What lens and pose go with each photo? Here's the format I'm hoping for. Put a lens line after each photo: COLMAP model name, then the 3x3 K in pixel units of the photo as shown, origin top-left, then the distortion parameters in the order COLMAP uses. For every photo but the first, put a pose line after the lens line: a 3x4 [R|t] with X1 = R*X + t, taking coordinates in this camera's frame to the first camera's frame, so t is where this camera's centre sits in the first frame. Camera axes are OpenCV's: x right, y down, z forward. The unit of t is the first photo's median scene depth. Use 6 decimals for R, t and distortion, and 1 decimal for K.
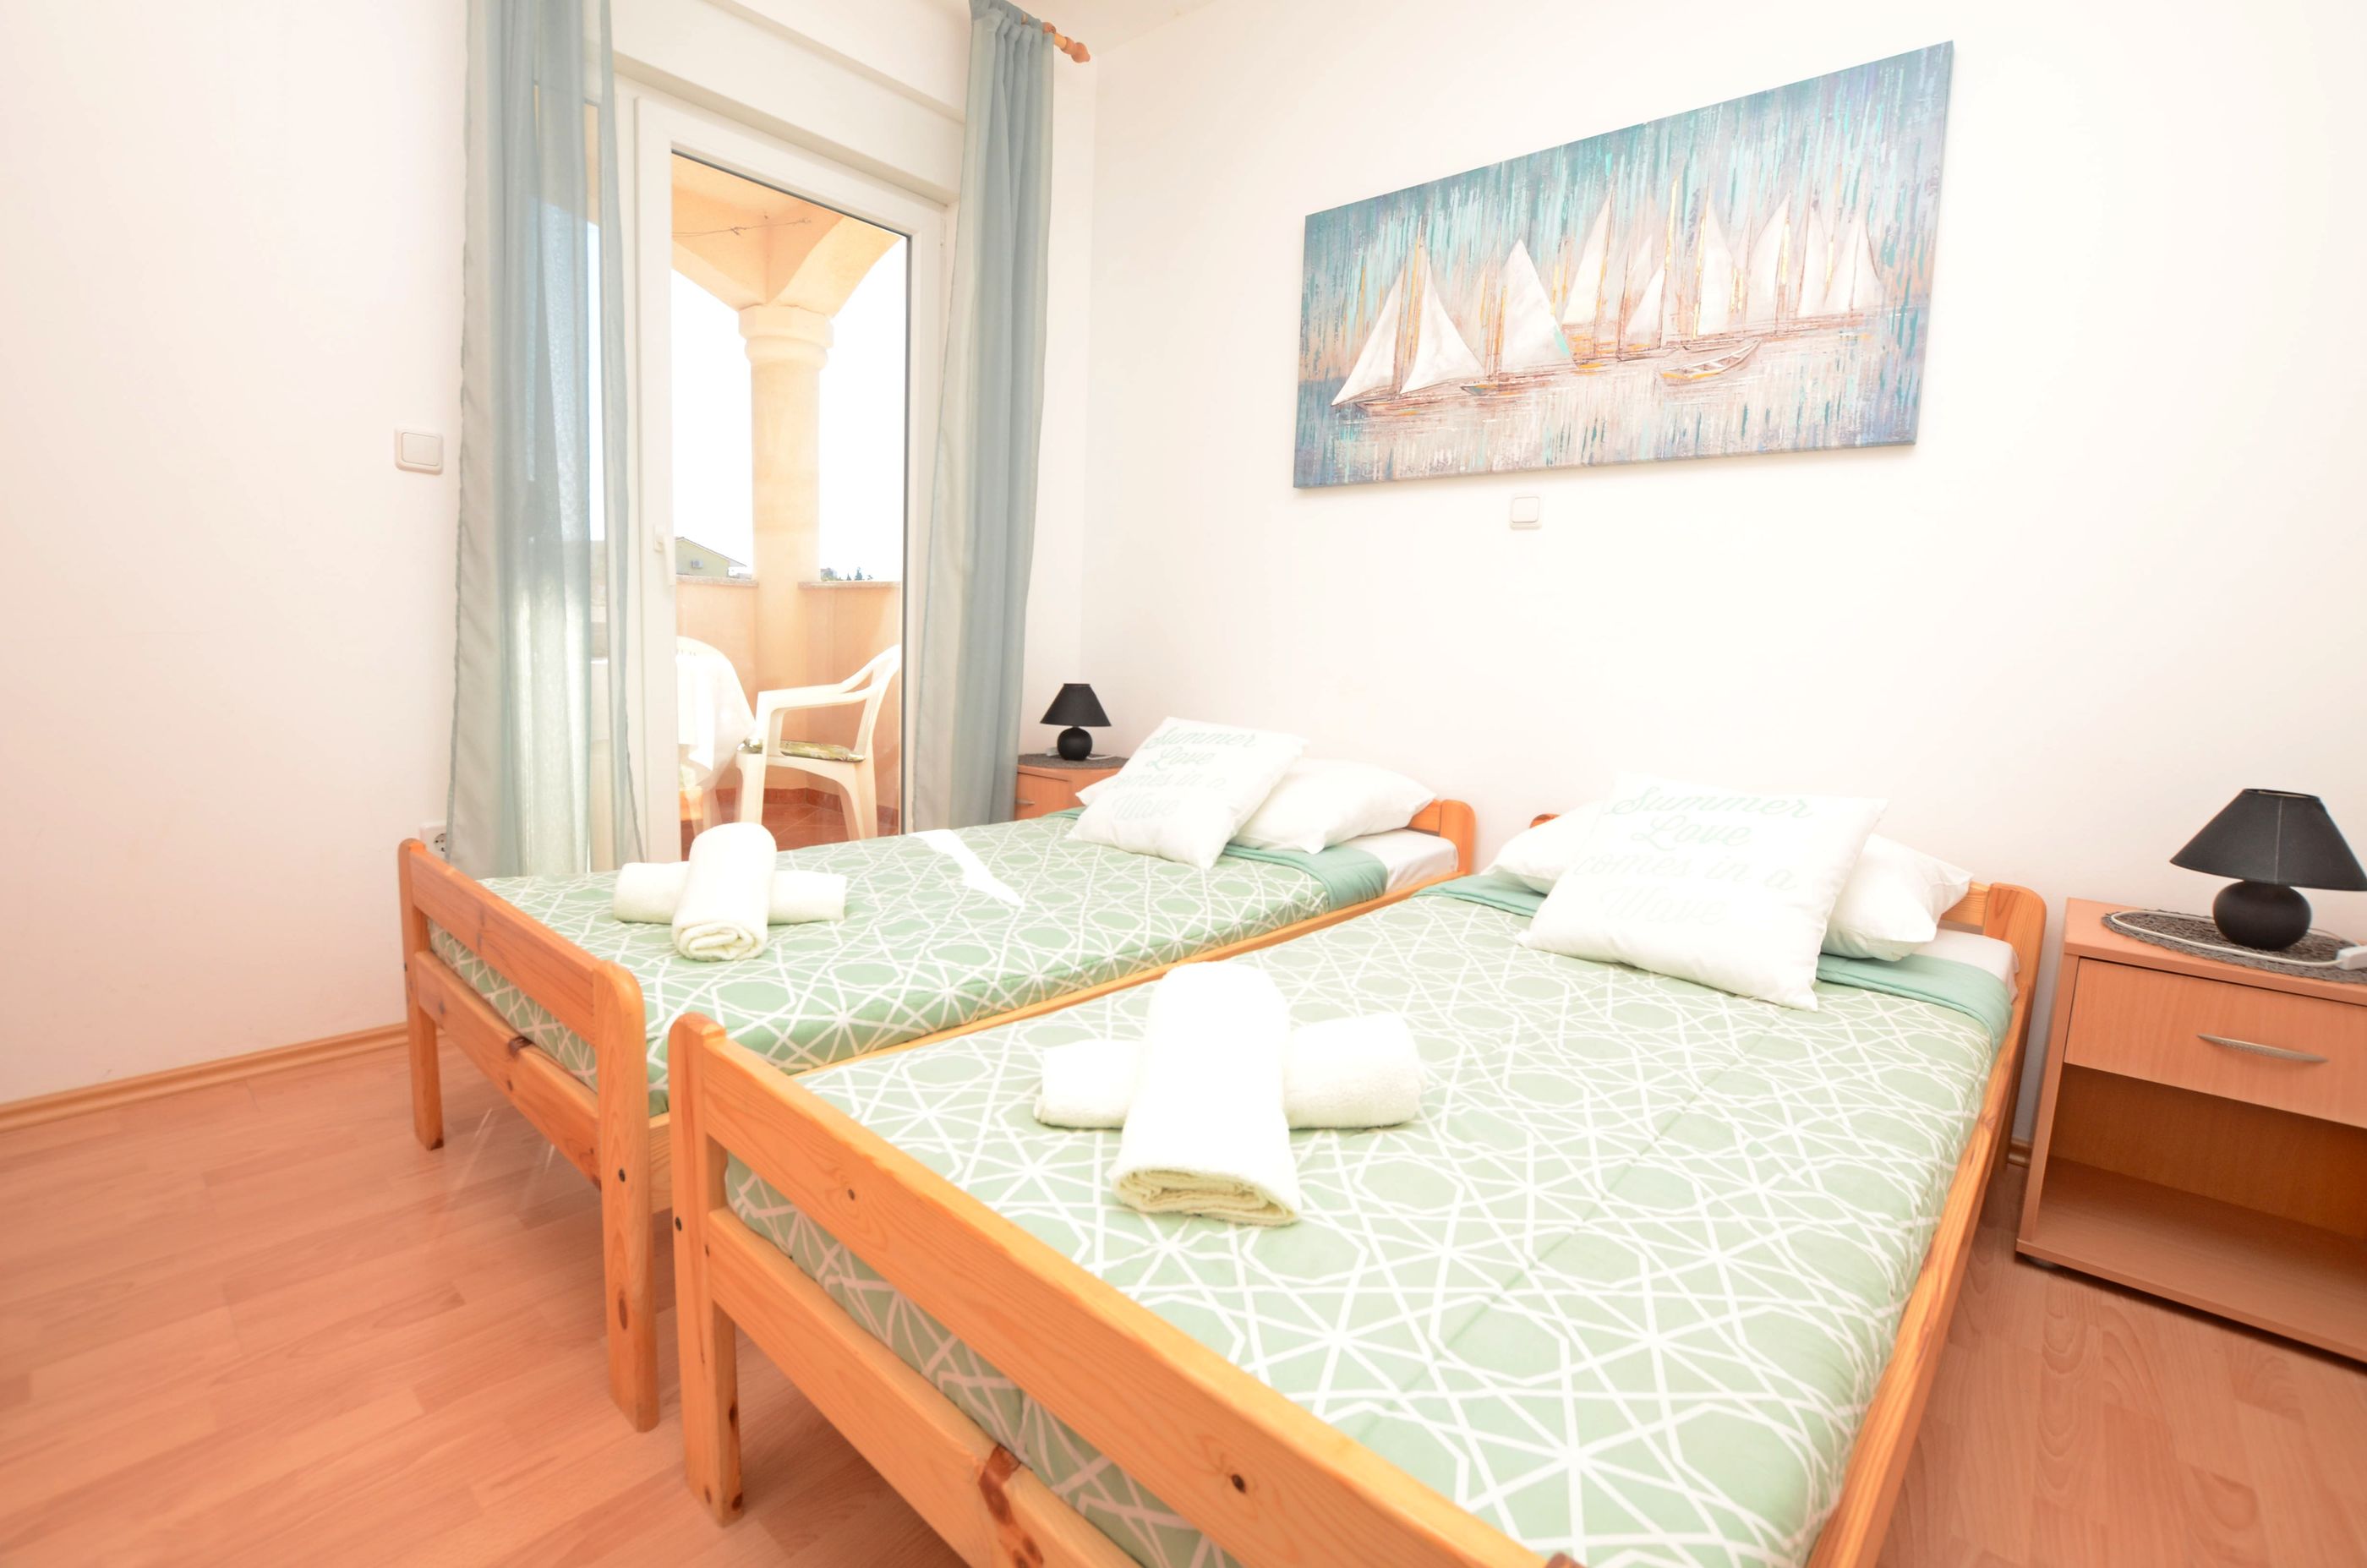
lens RADIAL K [[1044.1, 0, 1191.1], [0, 1044.1, 768.4], [0, 0, 1]] dist [-0.033757, 0.005412]
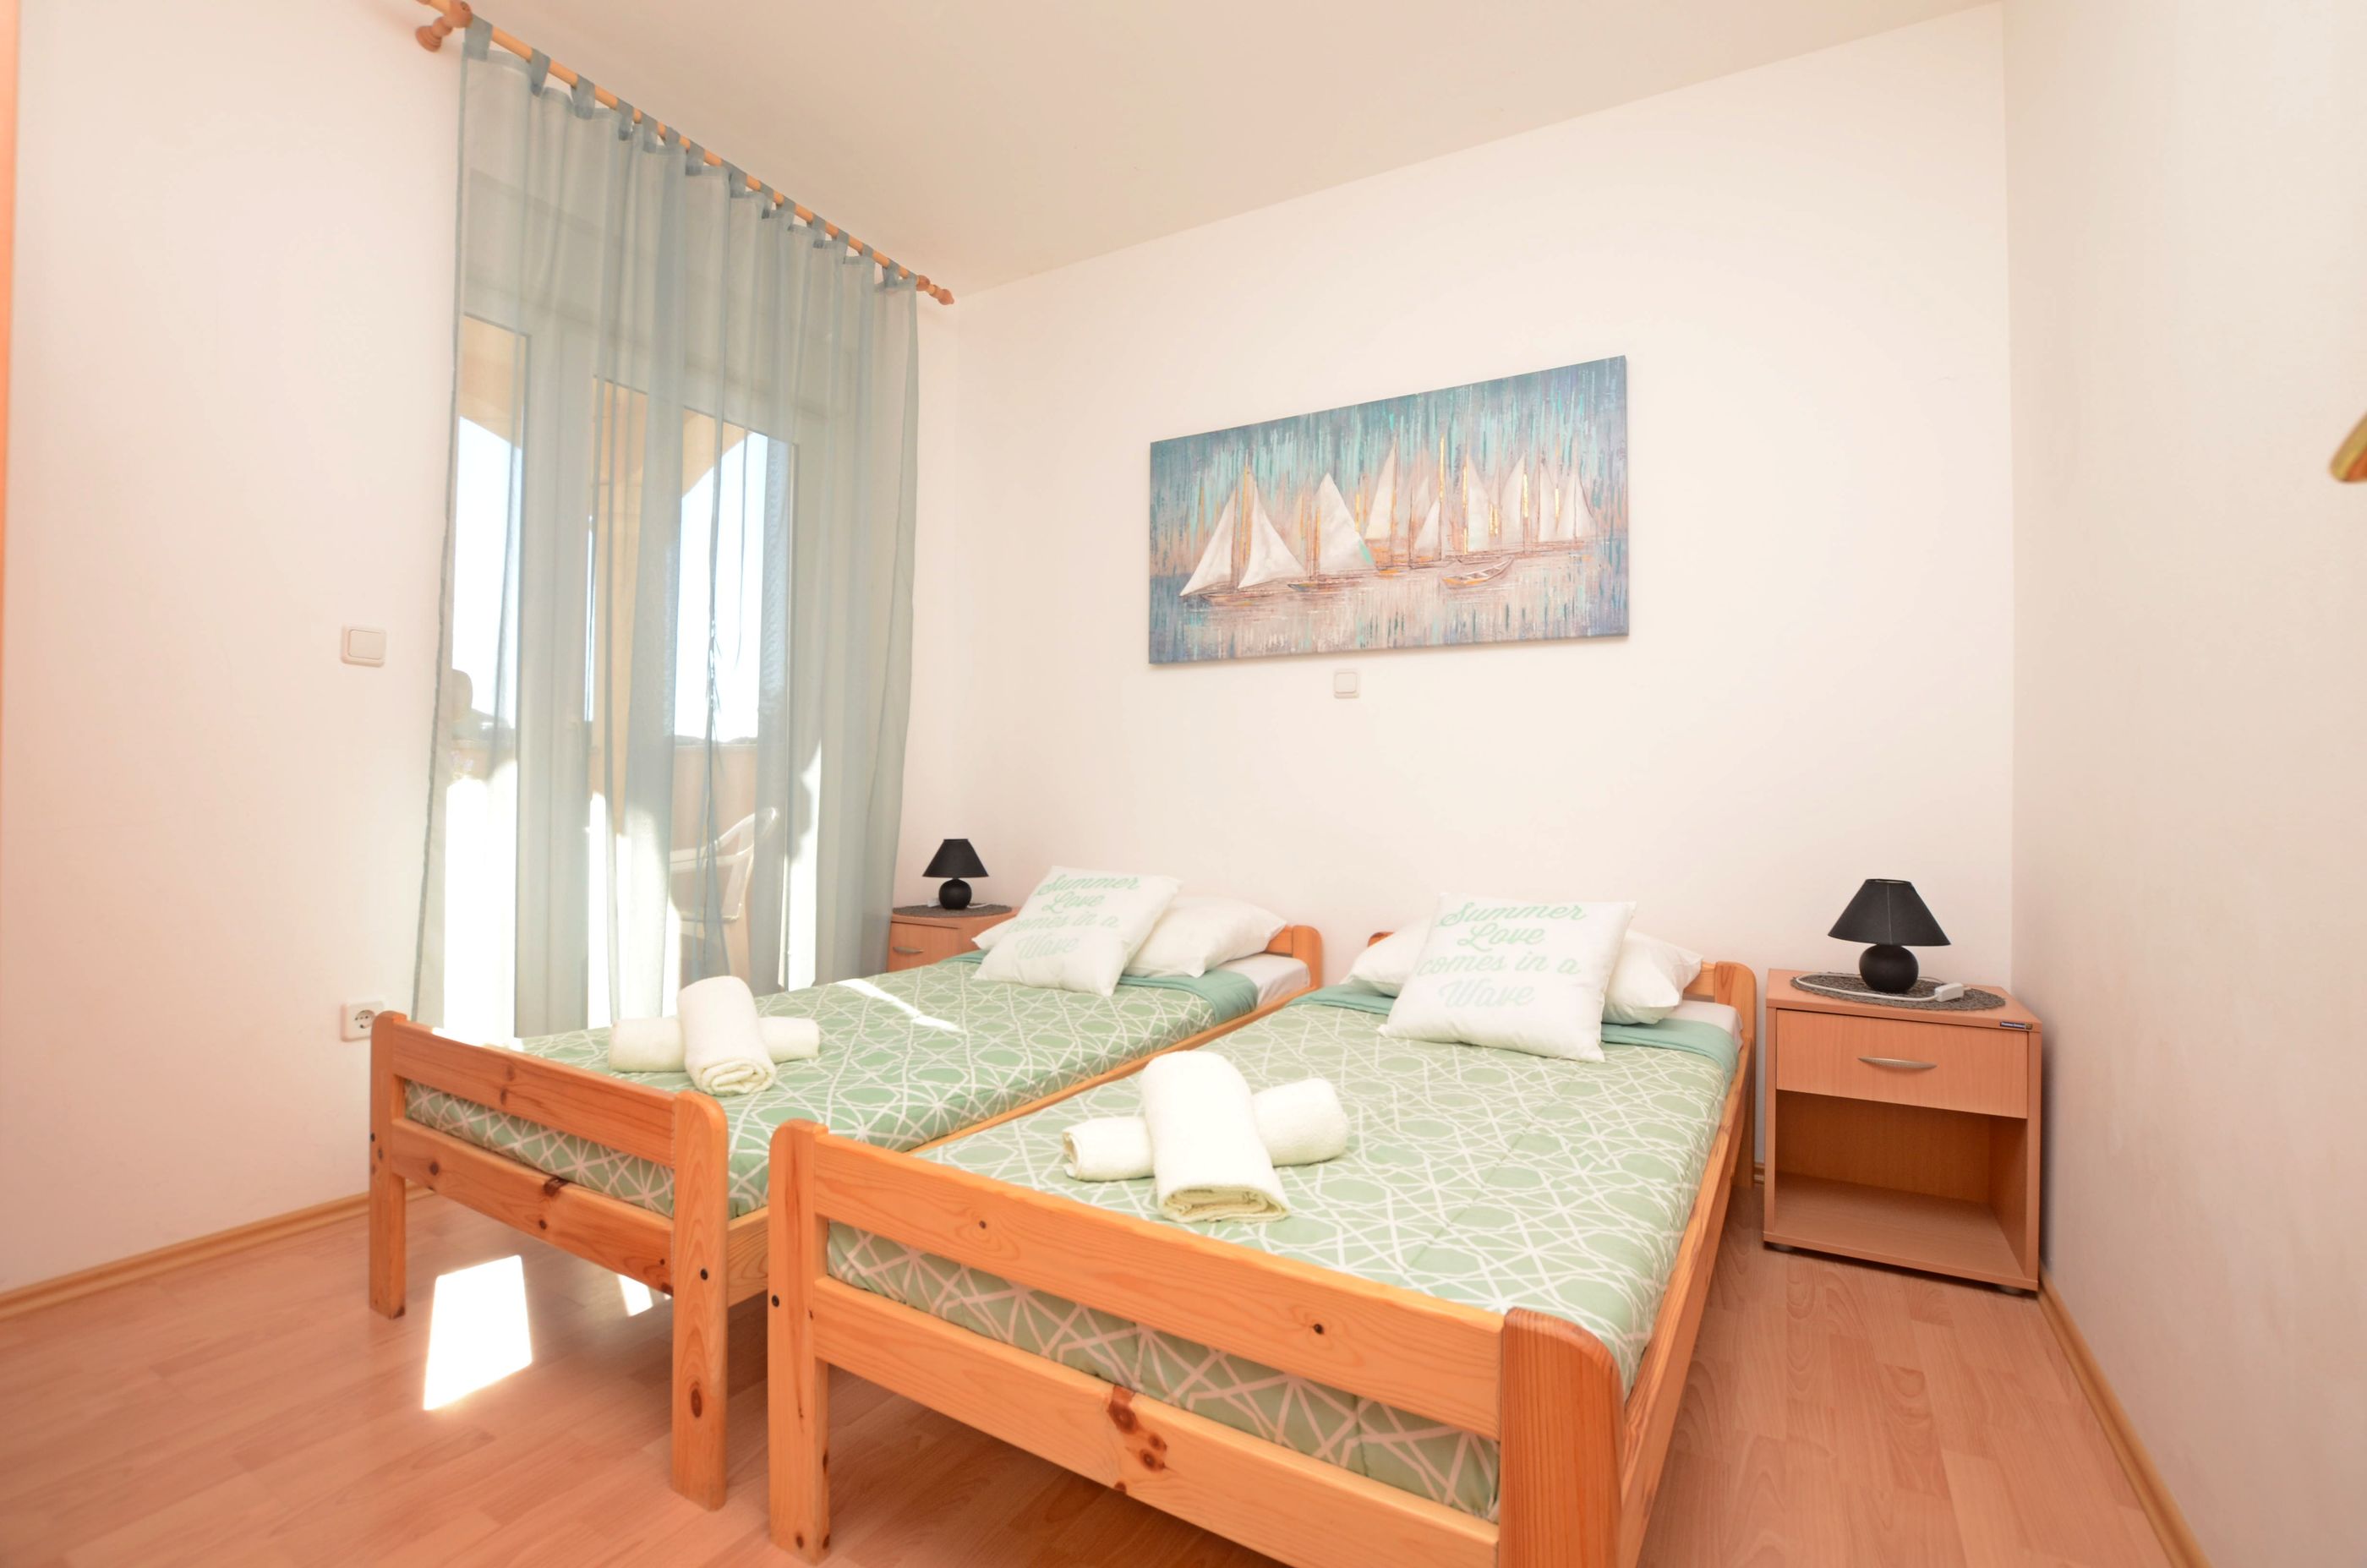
lens RADIAL K [[1044.1, 0, 1191.1], [0, 1044.1, 768.4], [0, 0, 1]] dist [-0.033757, 0.005412]
pose [[0.980965, -0.028609, 0.192067, -0.137114], [0.054355, 0.990004, -0.130147, 0.002502], [-0.186424, 0.138109, 0.972714, -0.214995]]
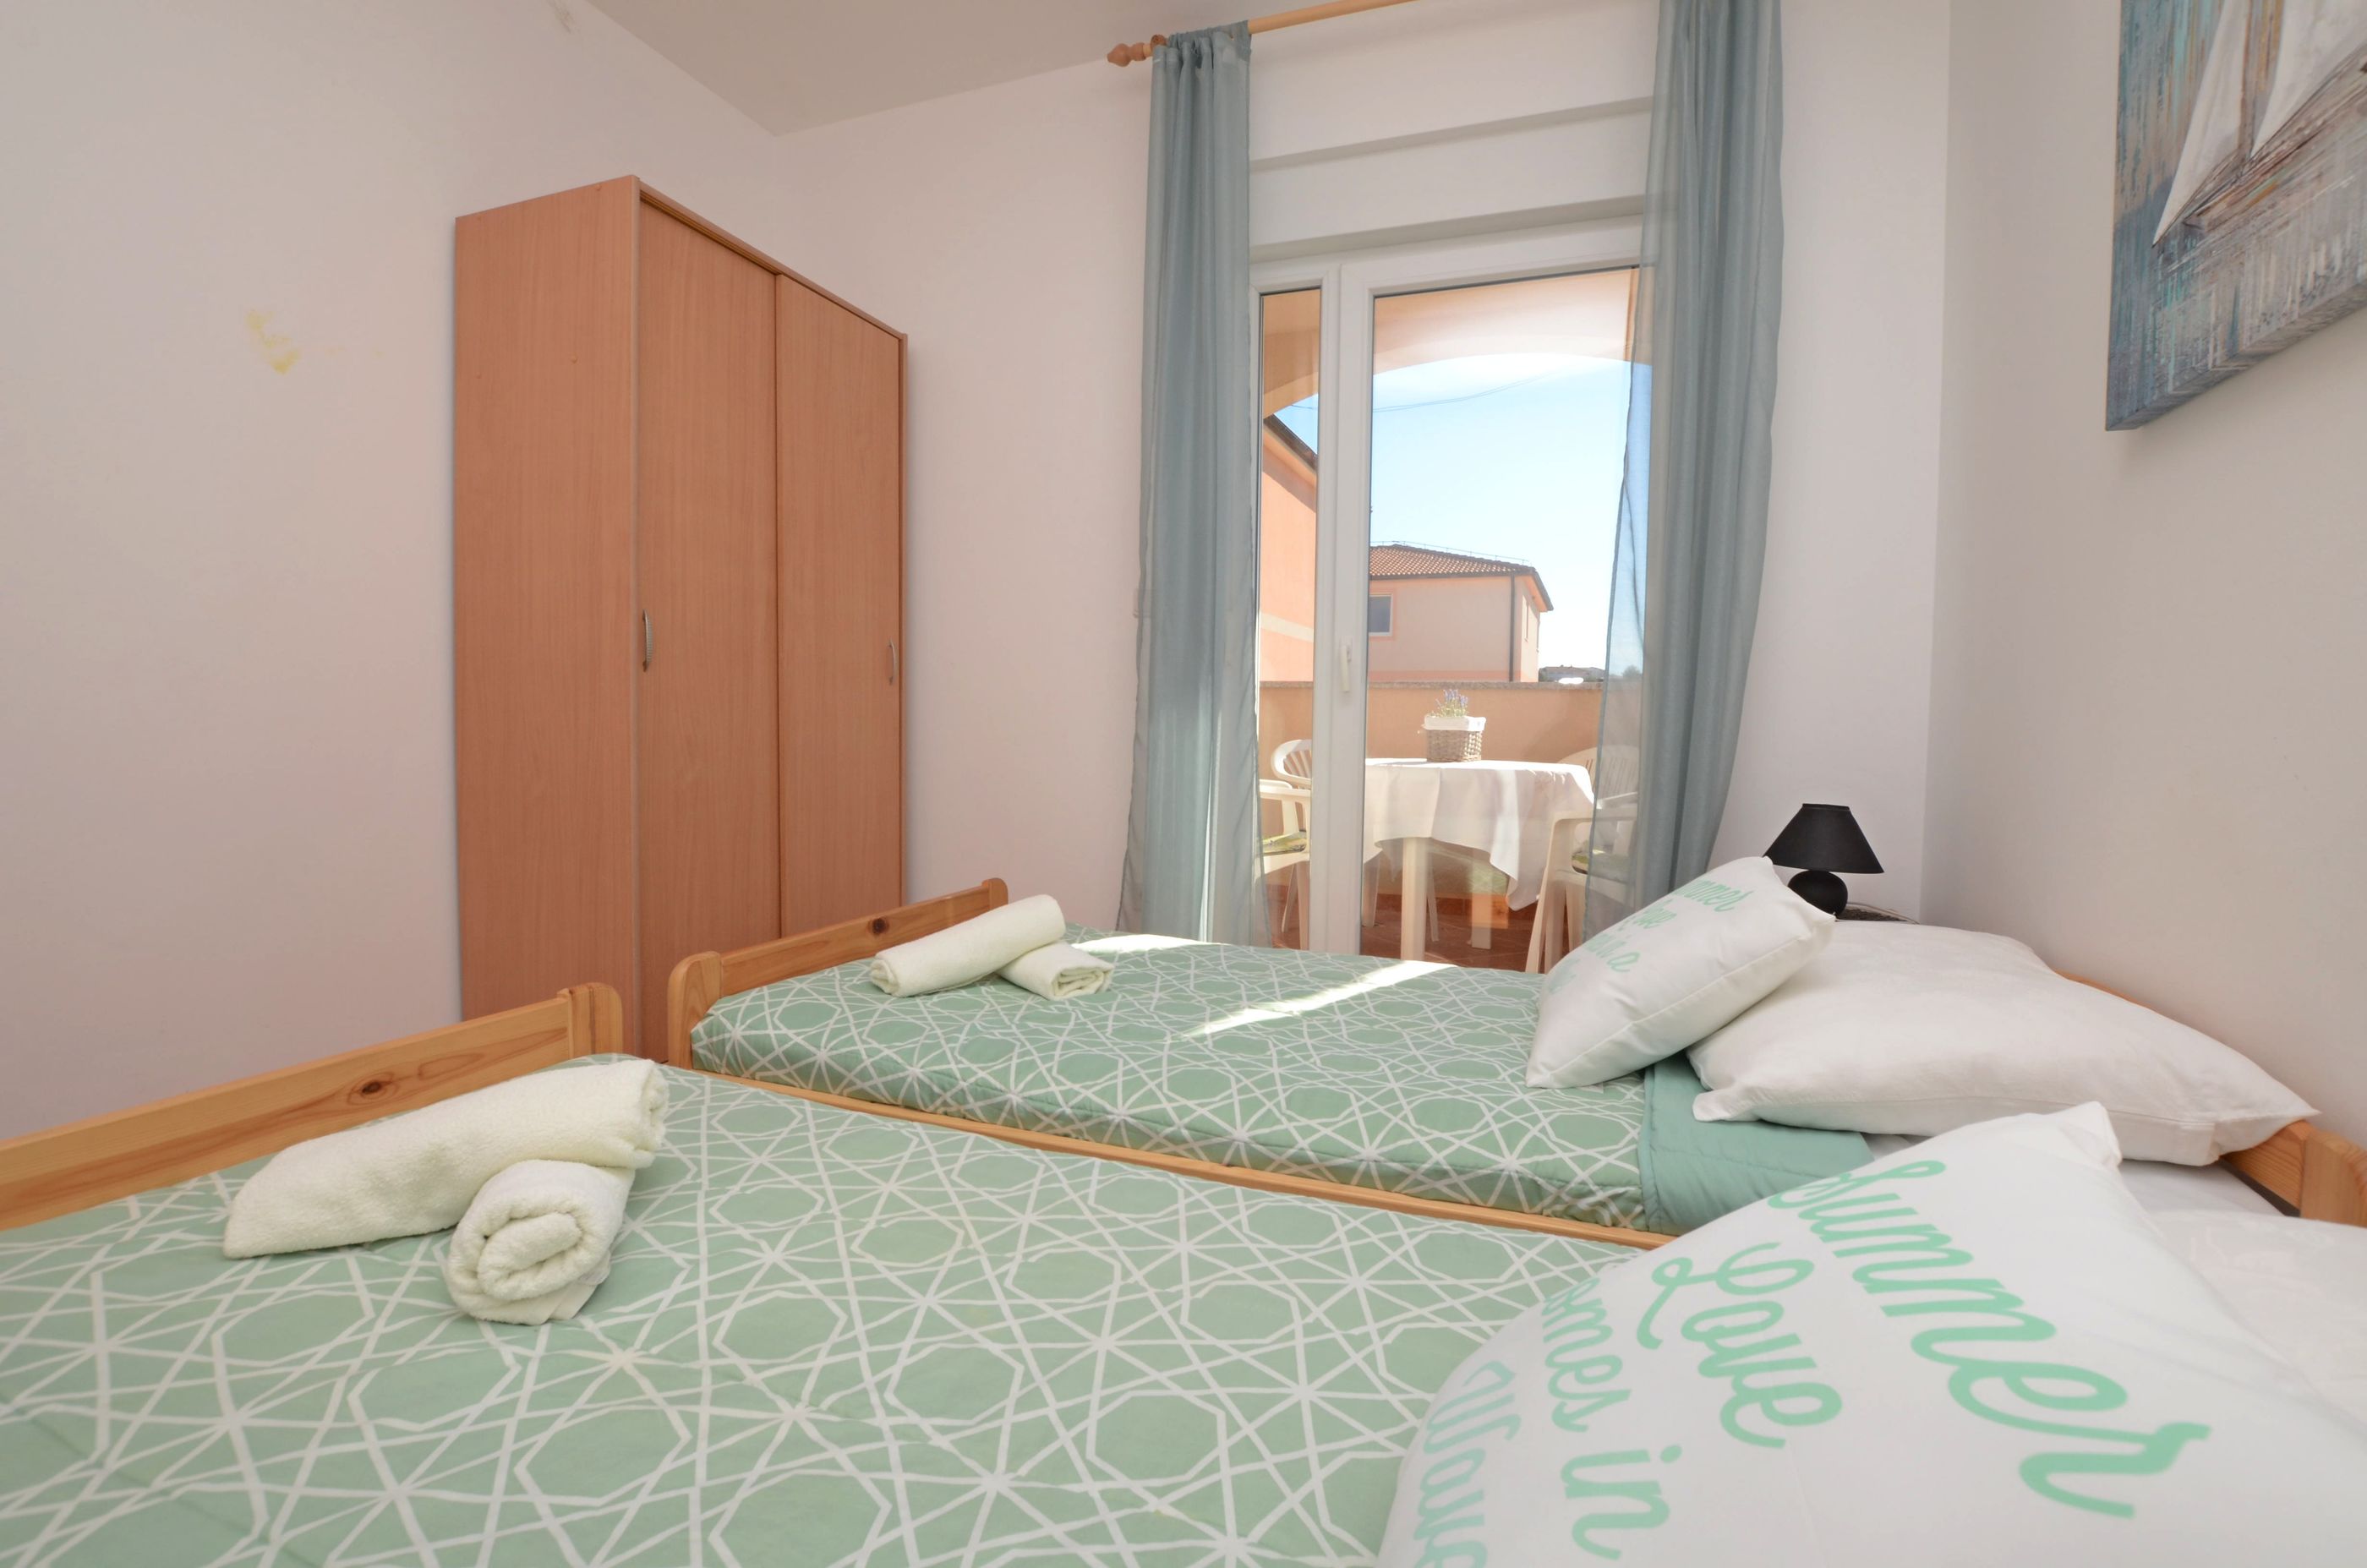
lens RADIAL K [[1044.1, 0, 1191.1], [0, 1044.1, 768.4], [0, 0, 1]] dist [-0.033757, 0.005412]
pose [[0.354311, 0.008245, -0.935091, 0.660404], [-0.116585, 0.992549, -0.035423, -0.060436], [0.927832, 0.121568, 0.352632, 0.704949]]
